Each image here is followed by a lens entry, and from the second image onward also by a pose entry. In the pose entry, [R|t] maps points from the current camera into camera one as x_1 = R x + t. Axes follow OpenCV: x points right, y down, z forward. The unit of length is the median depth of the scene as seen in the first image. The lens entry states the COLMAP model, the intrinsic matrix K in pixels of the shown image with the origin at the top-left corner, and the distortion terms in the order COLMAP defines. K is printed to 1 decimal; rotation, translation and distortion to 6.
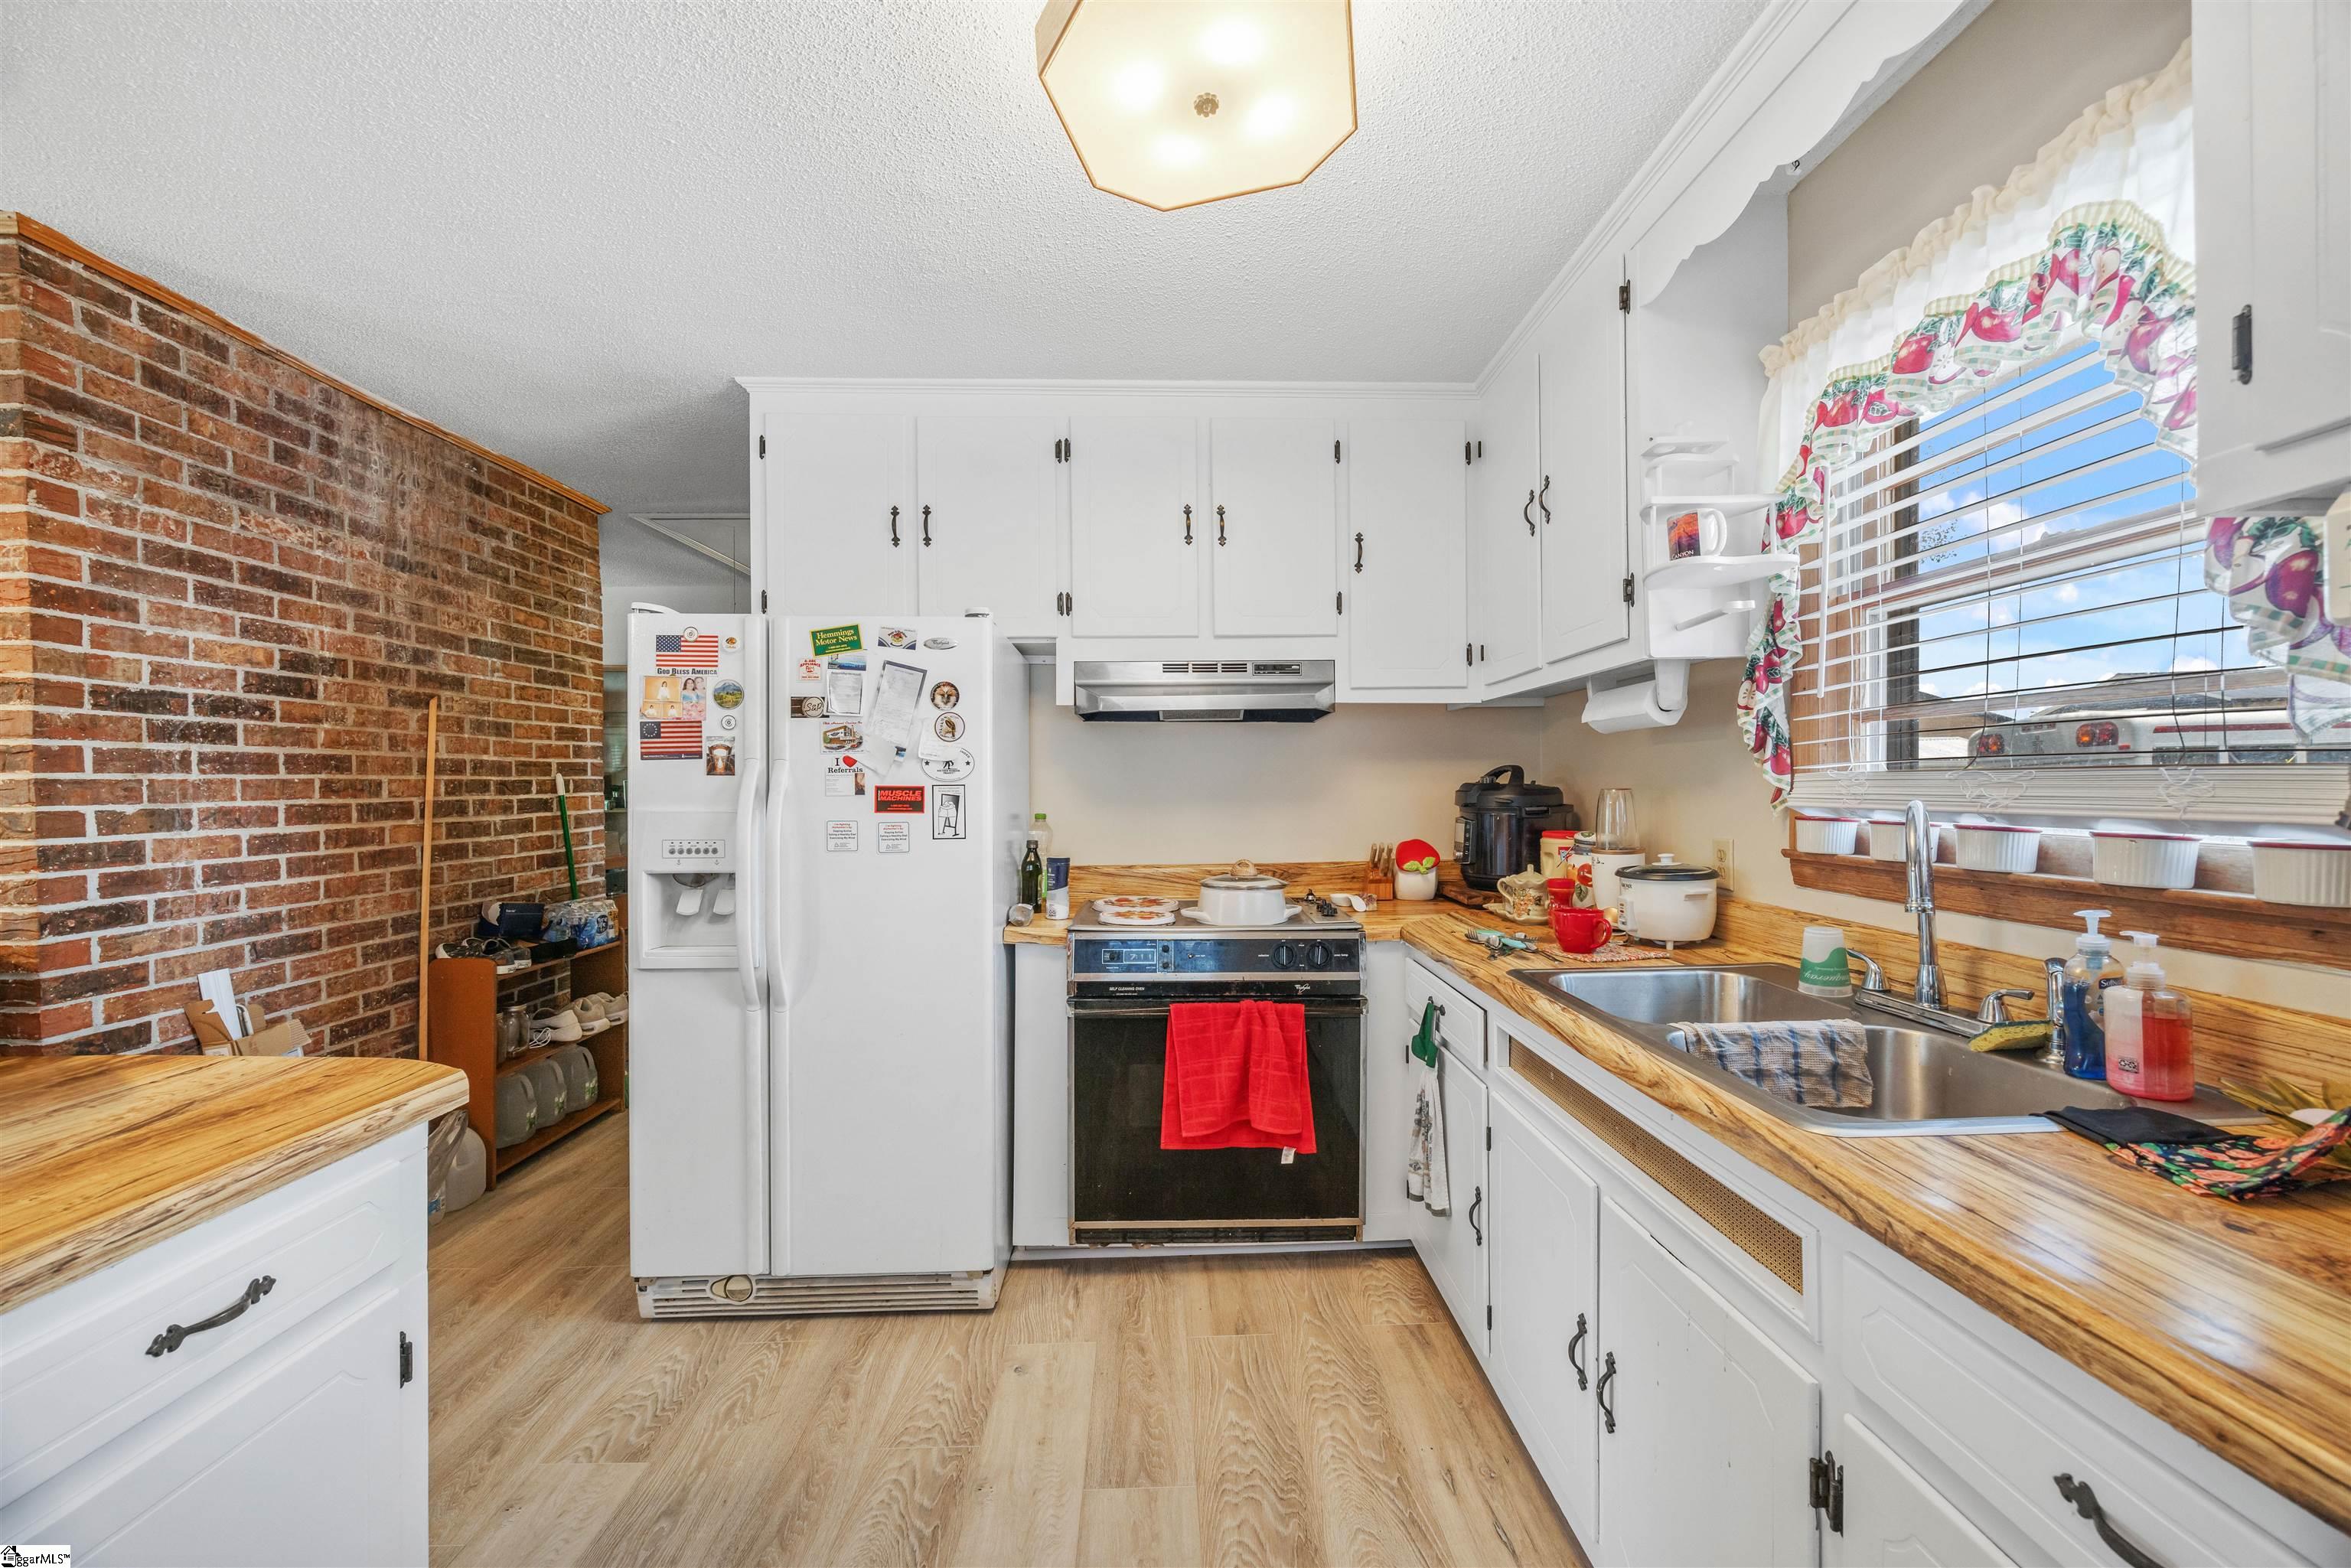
lens RADIAL K [[902.1, 0, 1189.5], [0, 902.1, 792.7], [0, 0, 1]] dist [-0.004159, -0.000539]
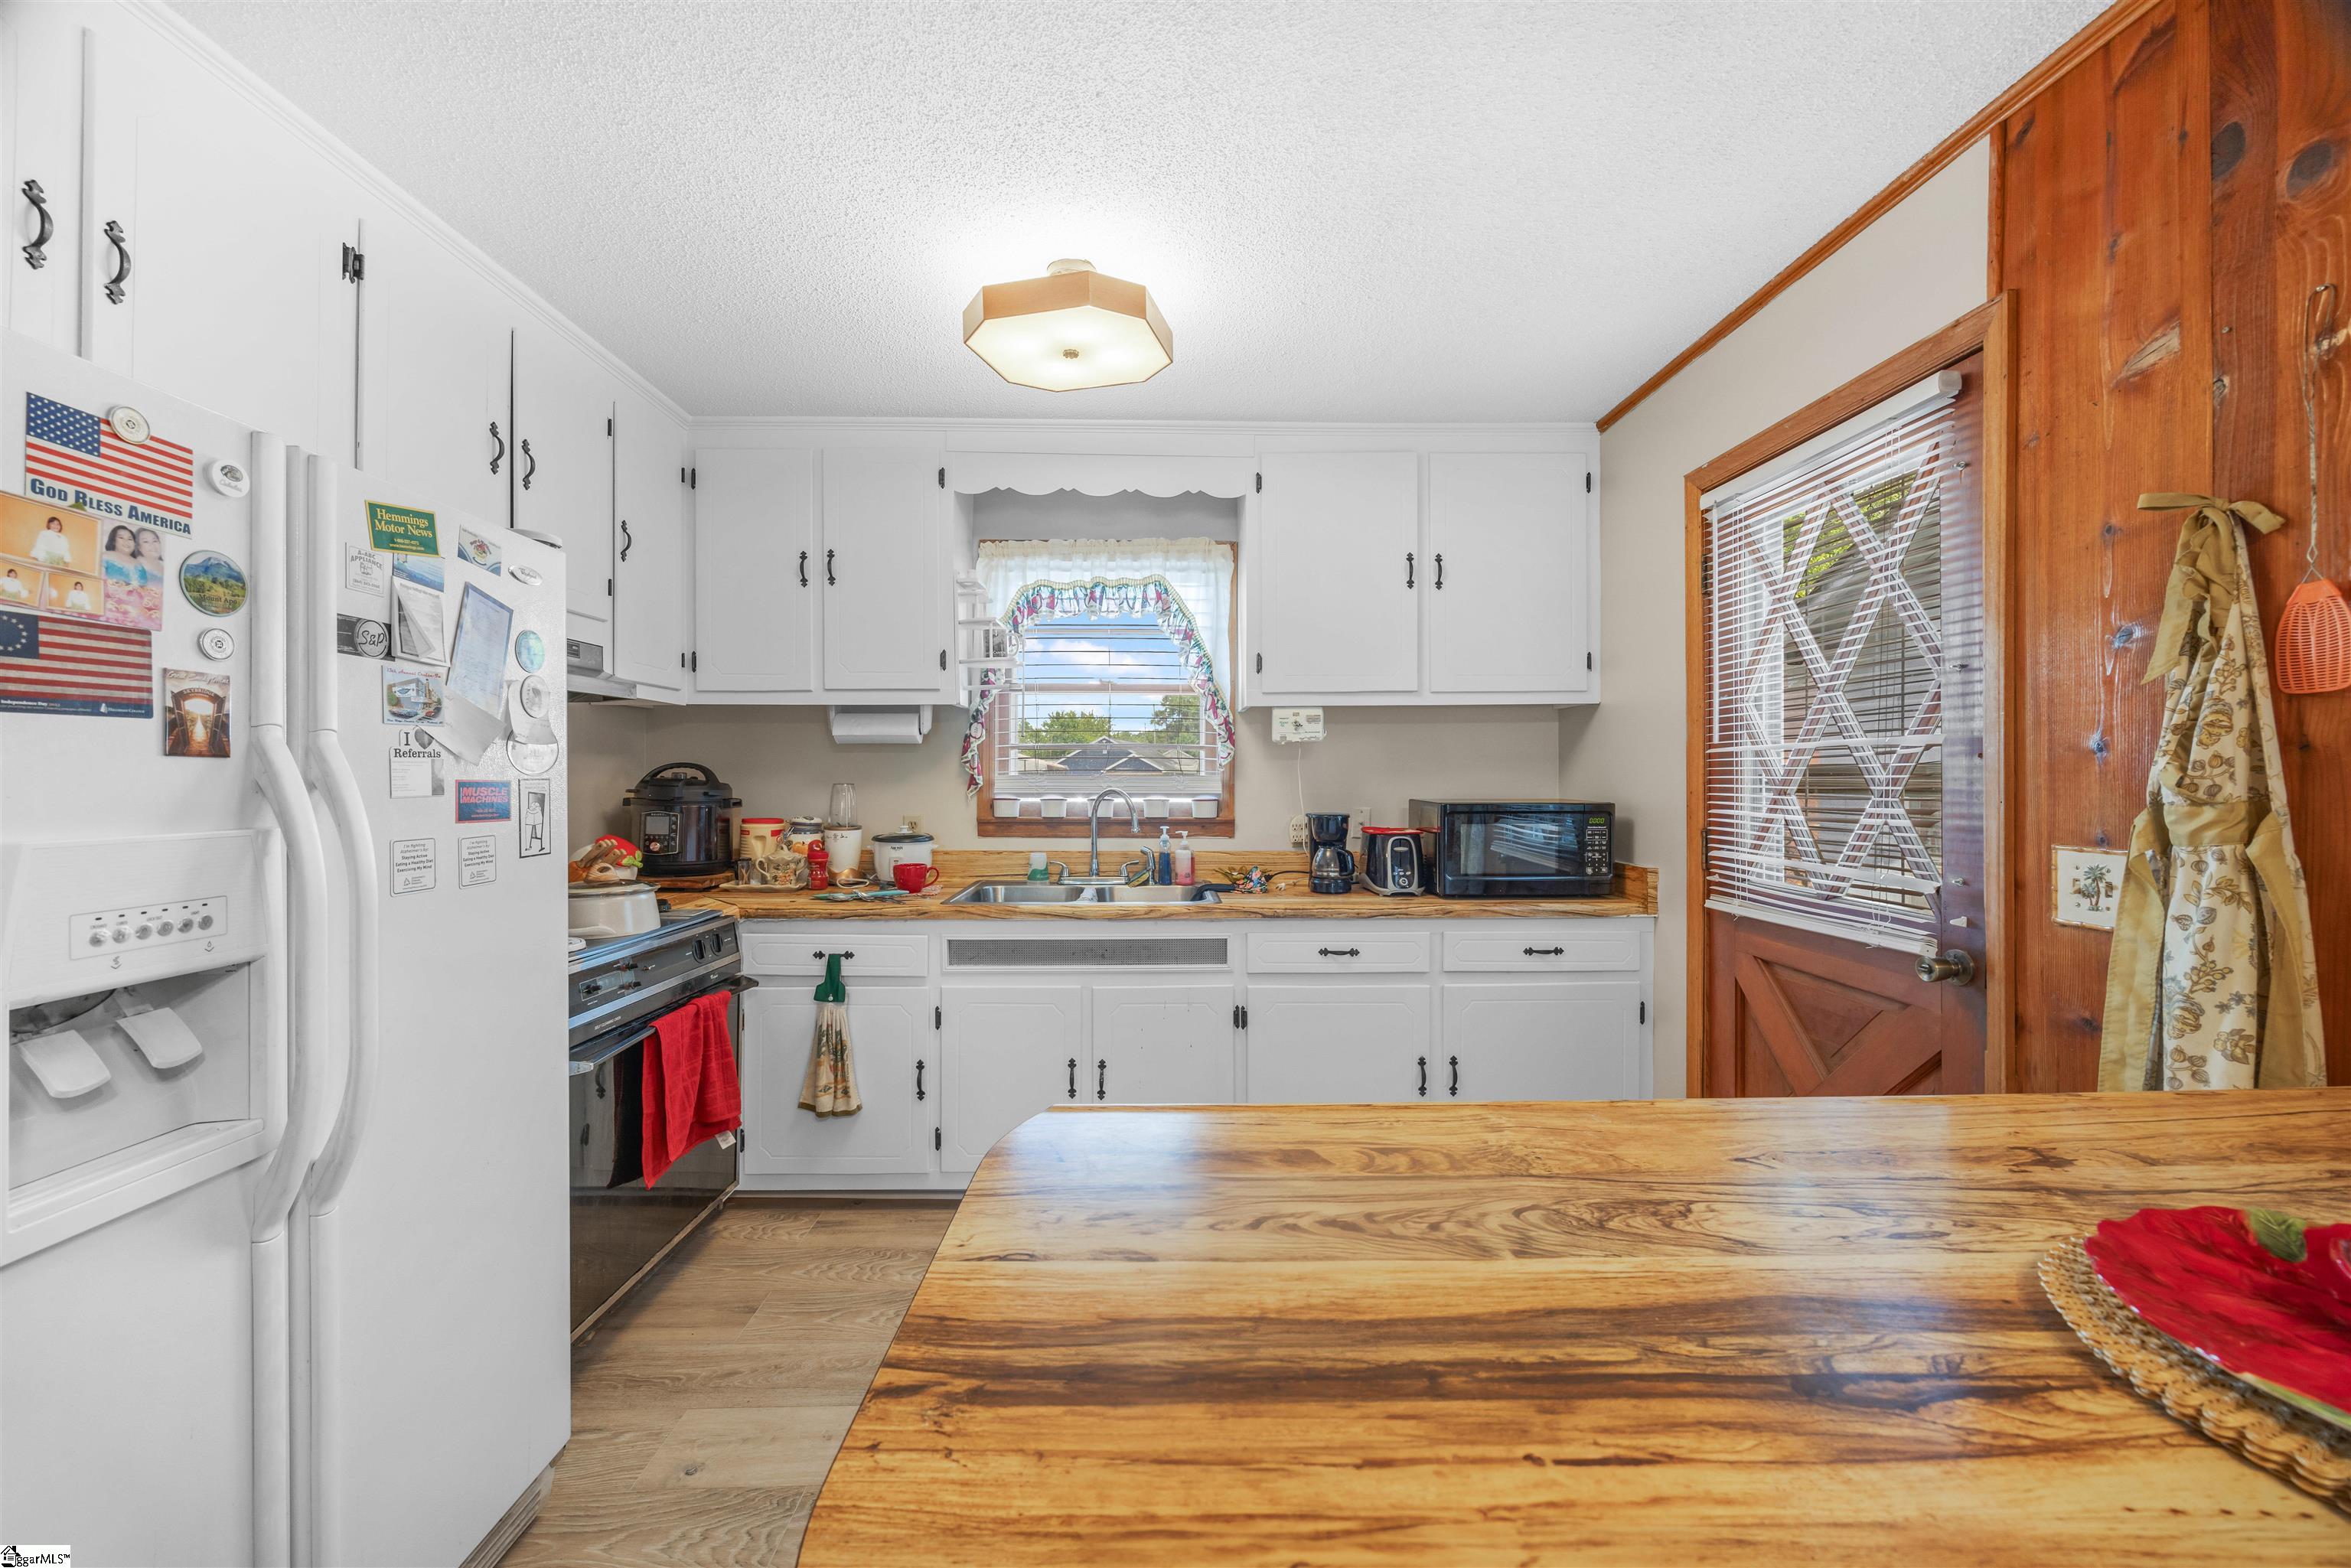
lens RADIAL K [[902.1, 0, 1170.3], [0, 902.1, 778.4], [0, 0, 1]] dist [-0.004159, -0.000539]
pose [[0.009753, 0.004537, 0.999942, -0.966894], [0.003127, 0.999985, -0.004568, -0.004742], [-0.999948, 0.003171, 0.009739, 0.501929]]
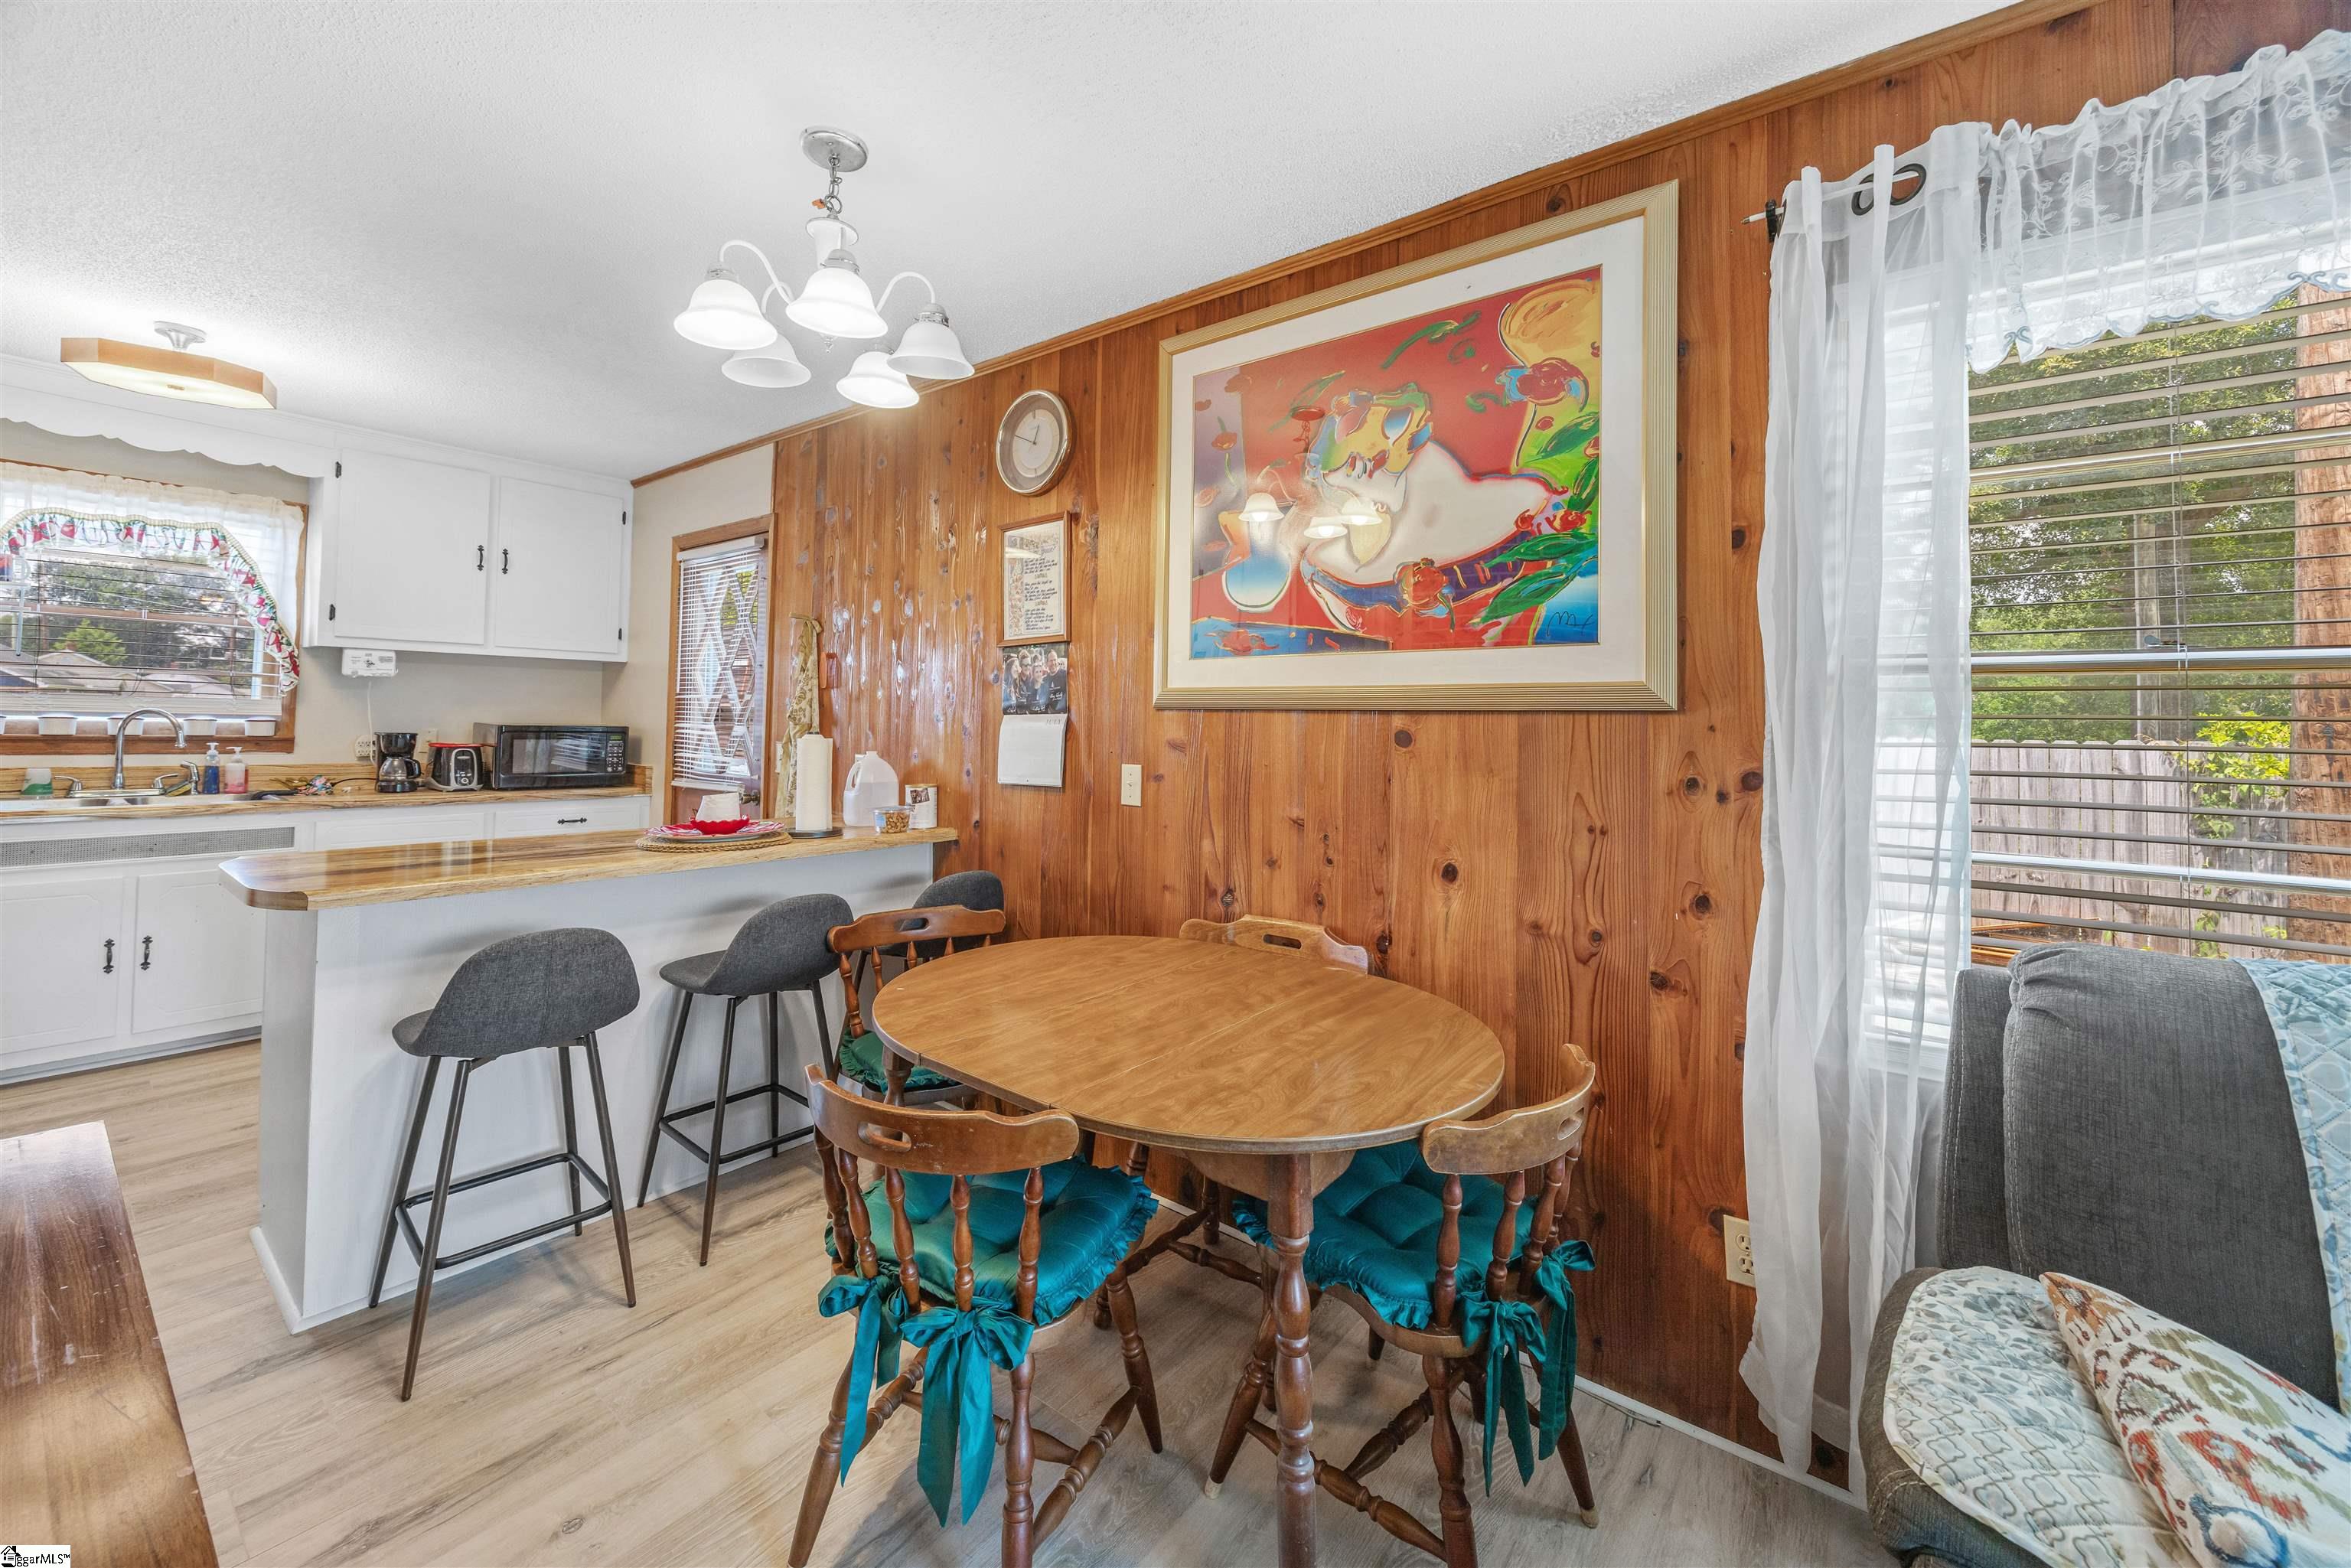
lens RADIAL K [[902.1, 0, 1162.2], [0, 902.1, 703.0], [0, 0, 1]] dist [-0.004159, -0.000539]
pose [[-0.770412, -0.000244, 0.637546, -1.925657], [-0.018918, 0.999568, -0.022478, -0.003837], [-0.637266, -0.029378, -0.770084, 0.688335]]
